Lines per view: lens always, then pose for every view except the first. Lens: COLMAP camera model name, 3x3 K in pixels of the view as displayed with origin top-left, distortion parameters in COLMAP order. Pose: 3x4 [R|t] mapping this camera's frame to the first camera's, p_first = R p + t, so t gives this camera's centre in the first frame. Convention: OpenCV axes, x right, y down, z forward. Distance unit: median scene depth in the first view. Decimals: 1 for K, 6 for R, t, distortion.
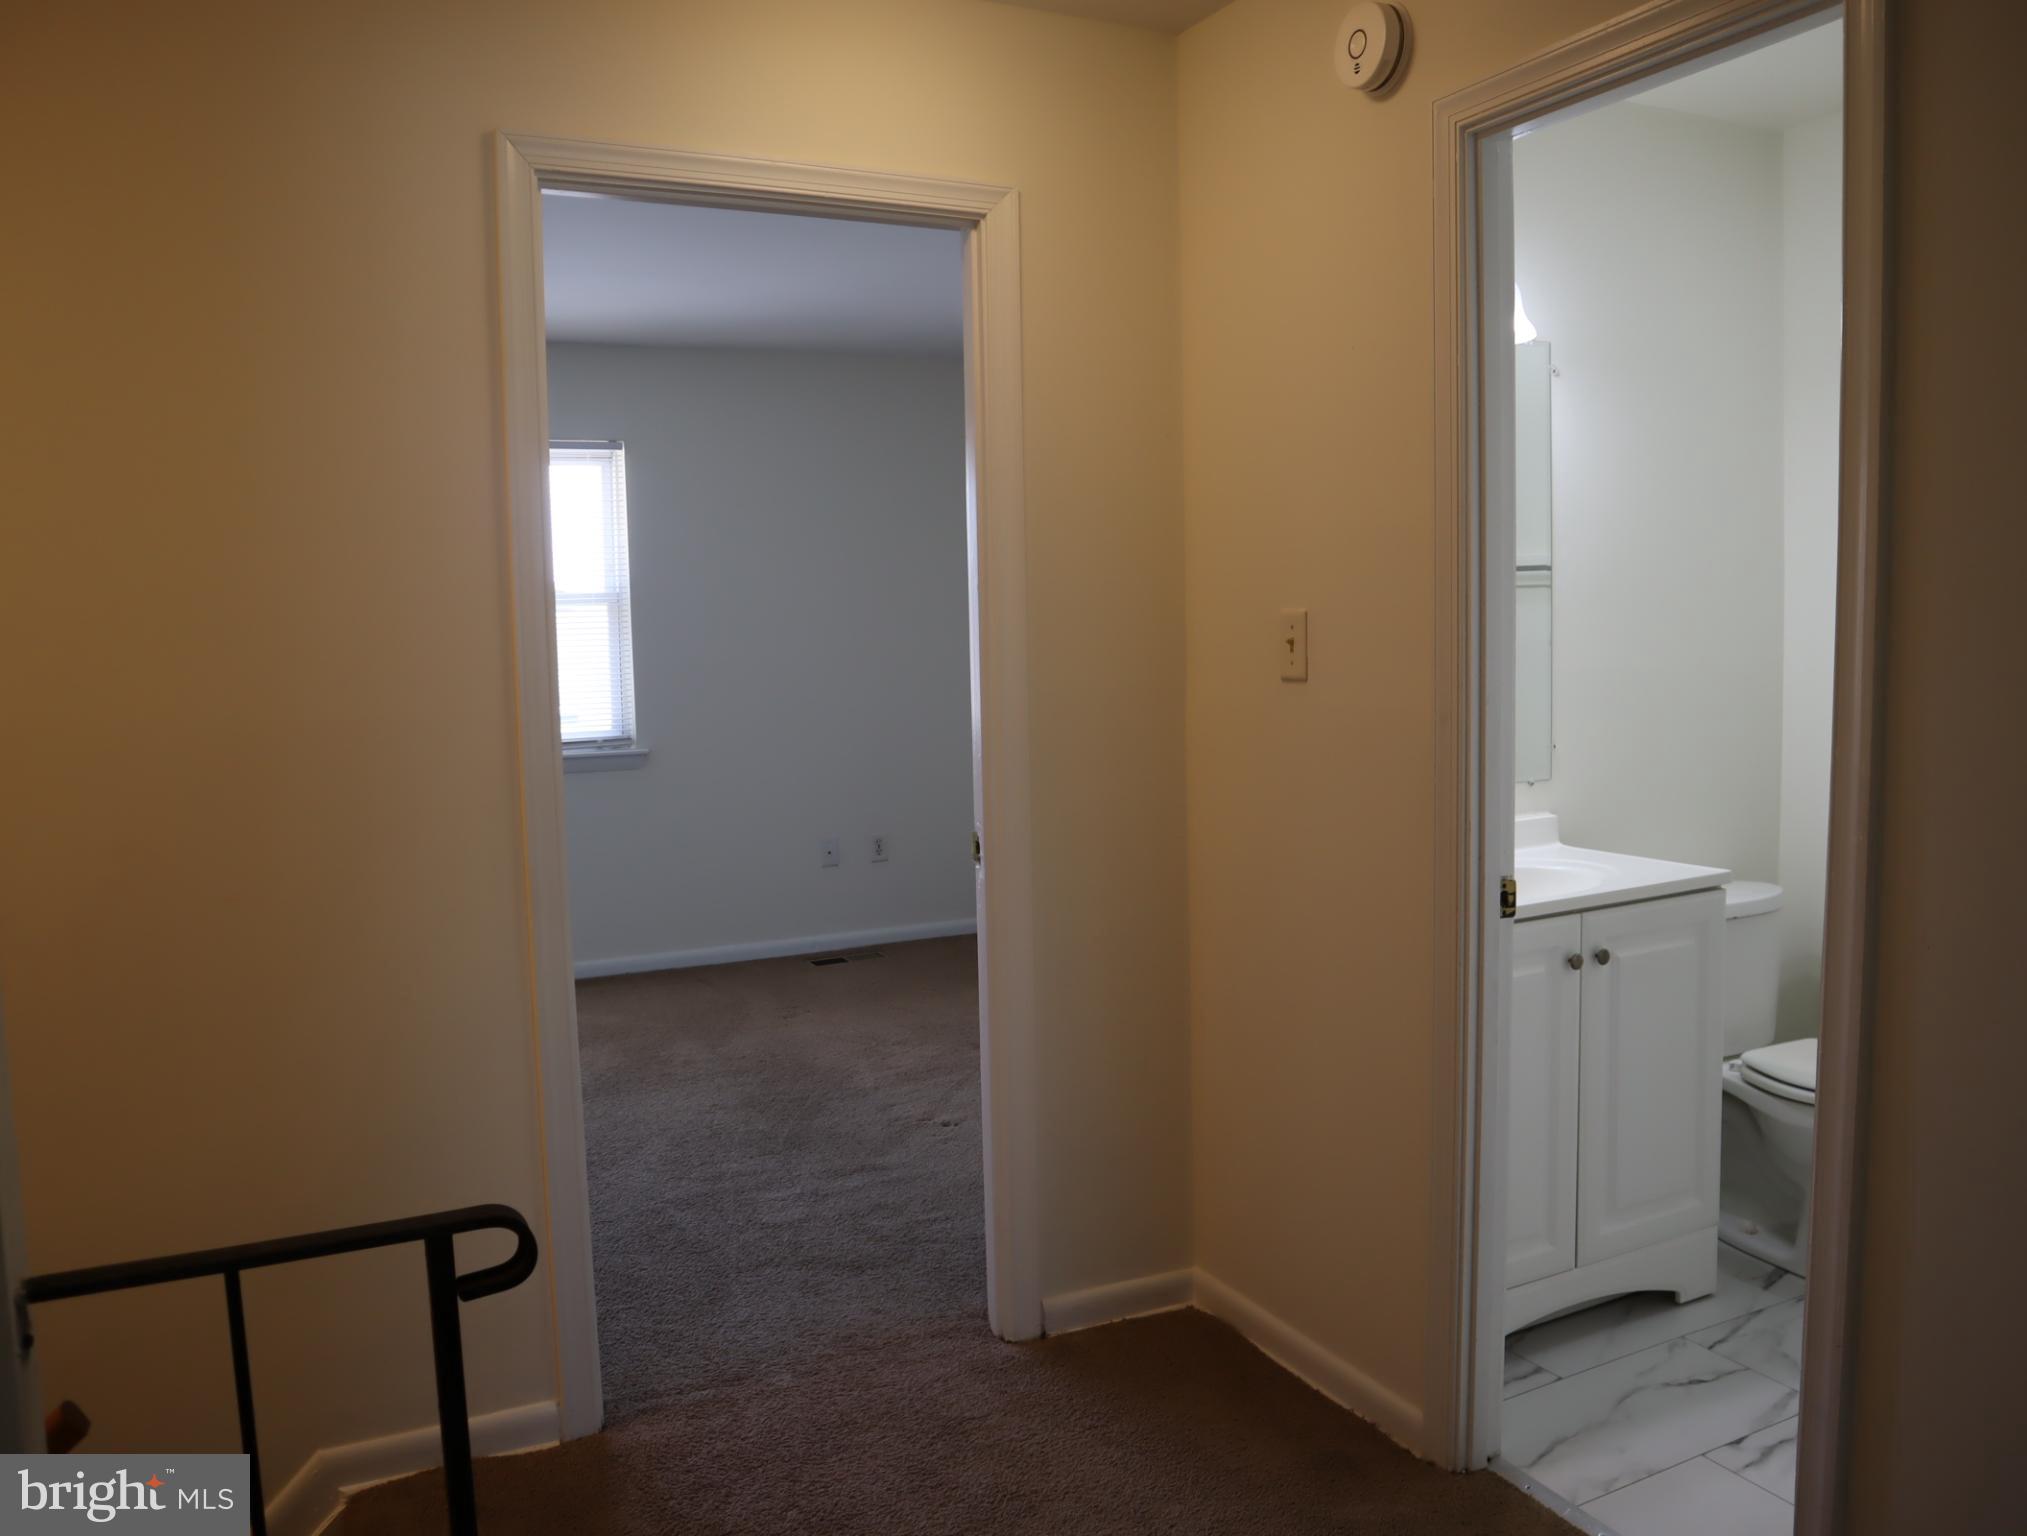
lens RADIAL K [[1571.8, 0, 1007.2], [0, 1571.8, 758.3], [0, 0, 1]] dist [-0.109944, 0.059418]
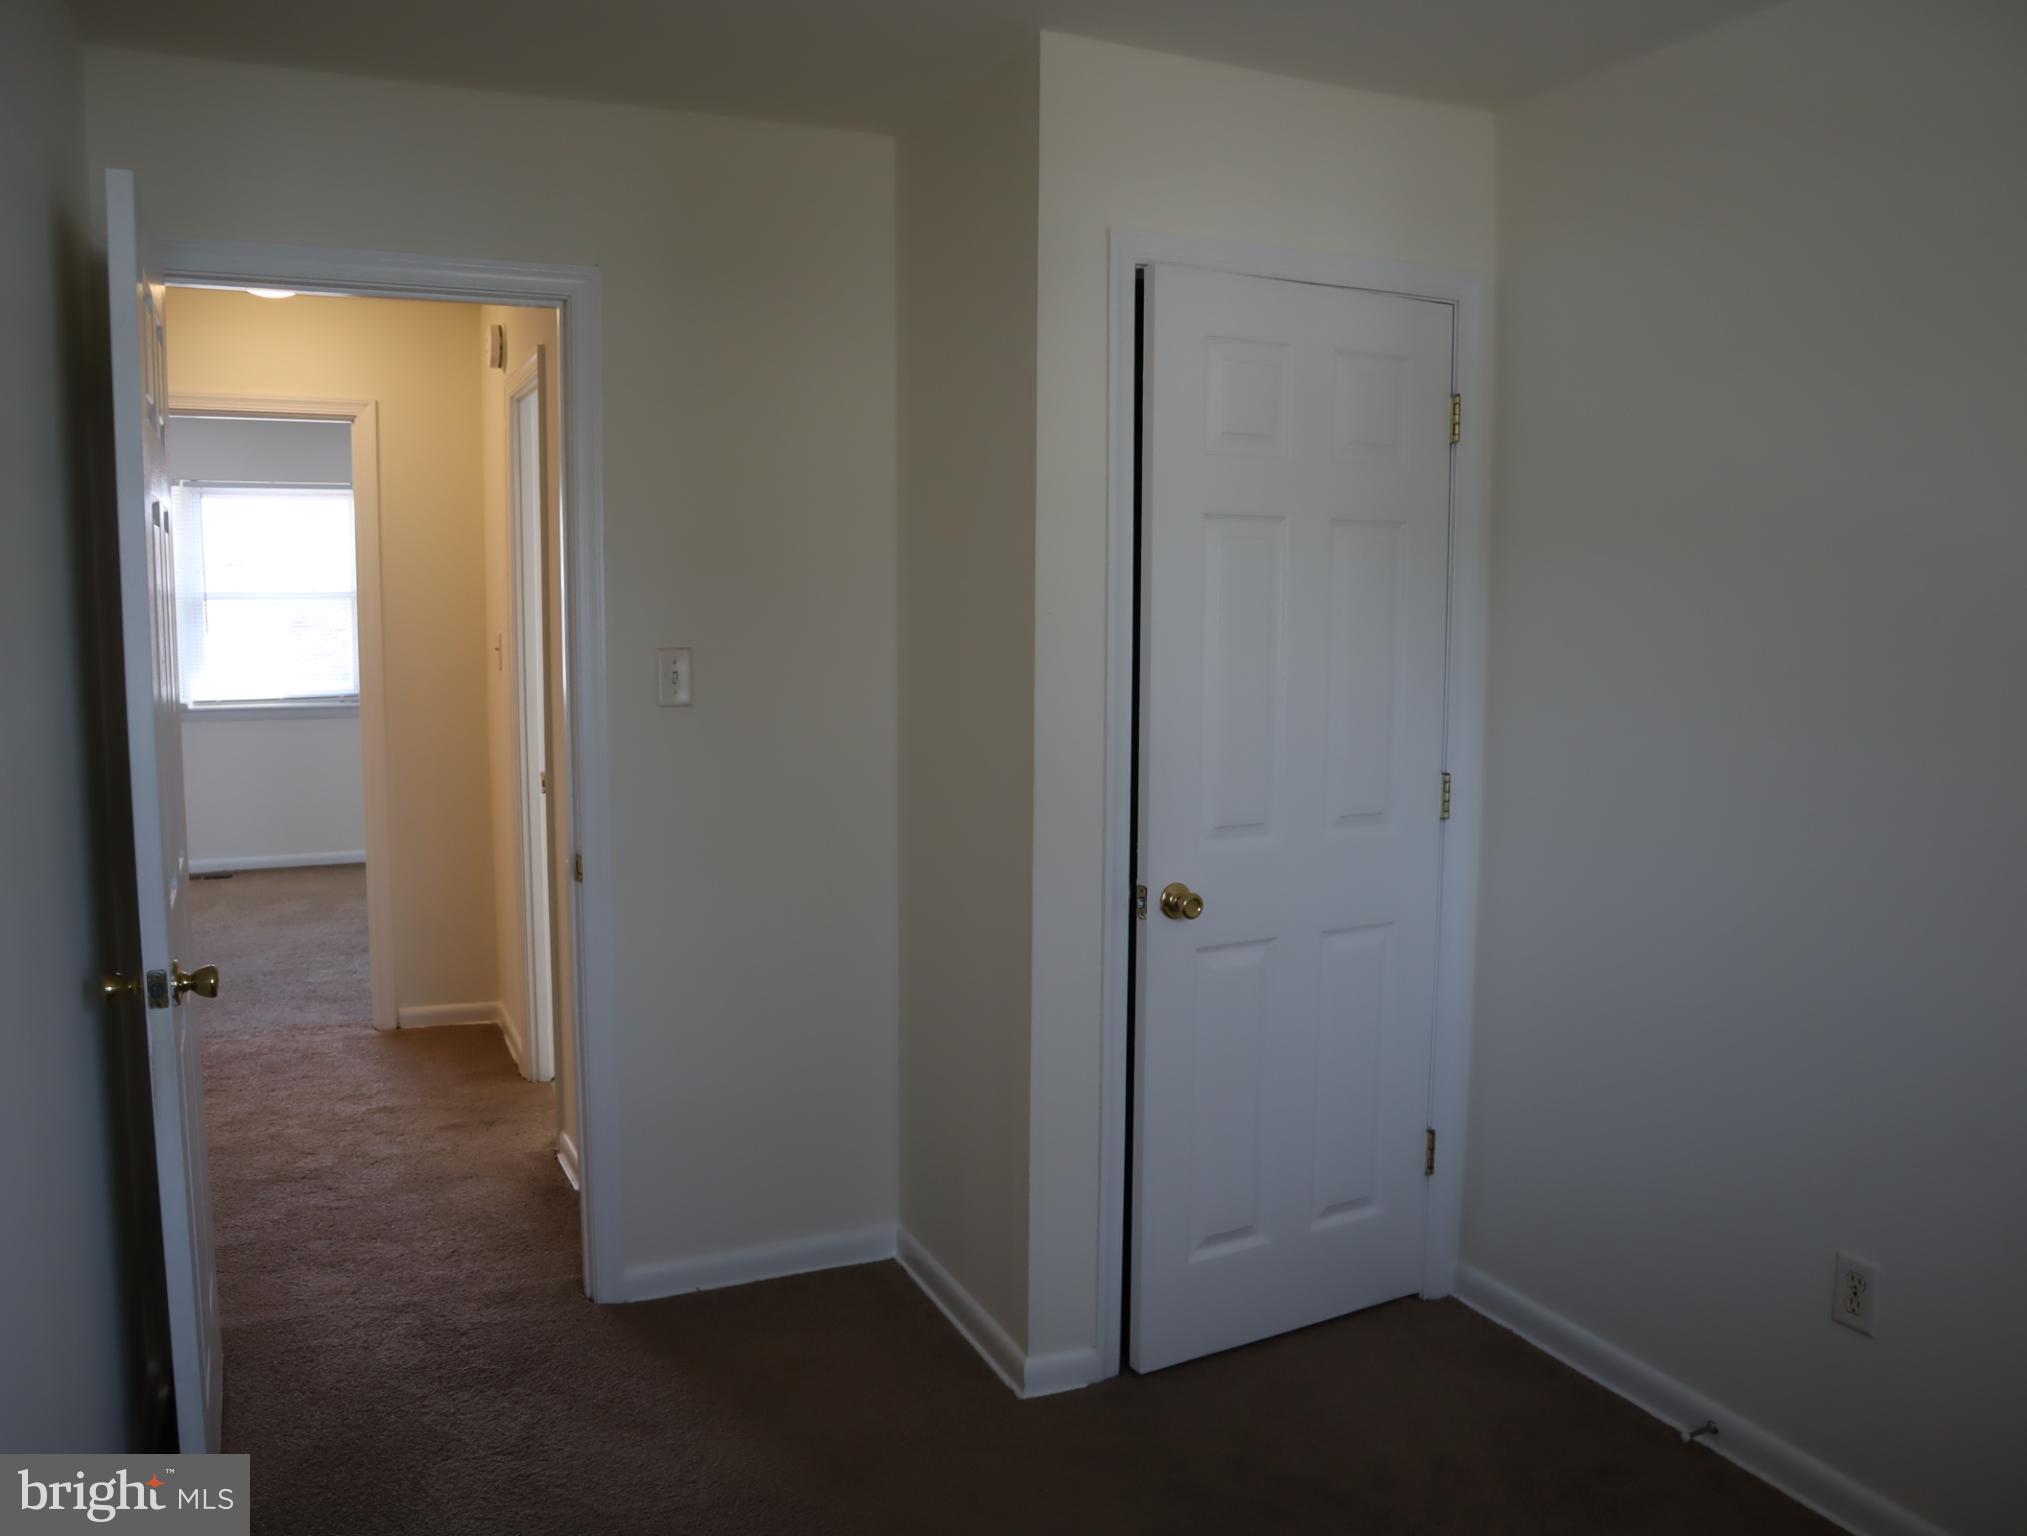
lens RADIAL K [[1571.8, 0, 1013.0], [0, 1571.8, 776.0], [0, 0, 1]] dist [-0.109944, 0.059418]
pose [[0.999308, 0.027973, -0.024503, 0.741662], [-0.027204, 0.999145, 0.031143, 0.001532], [0.025353, -0.030455, 0.999215, -0.741963]]
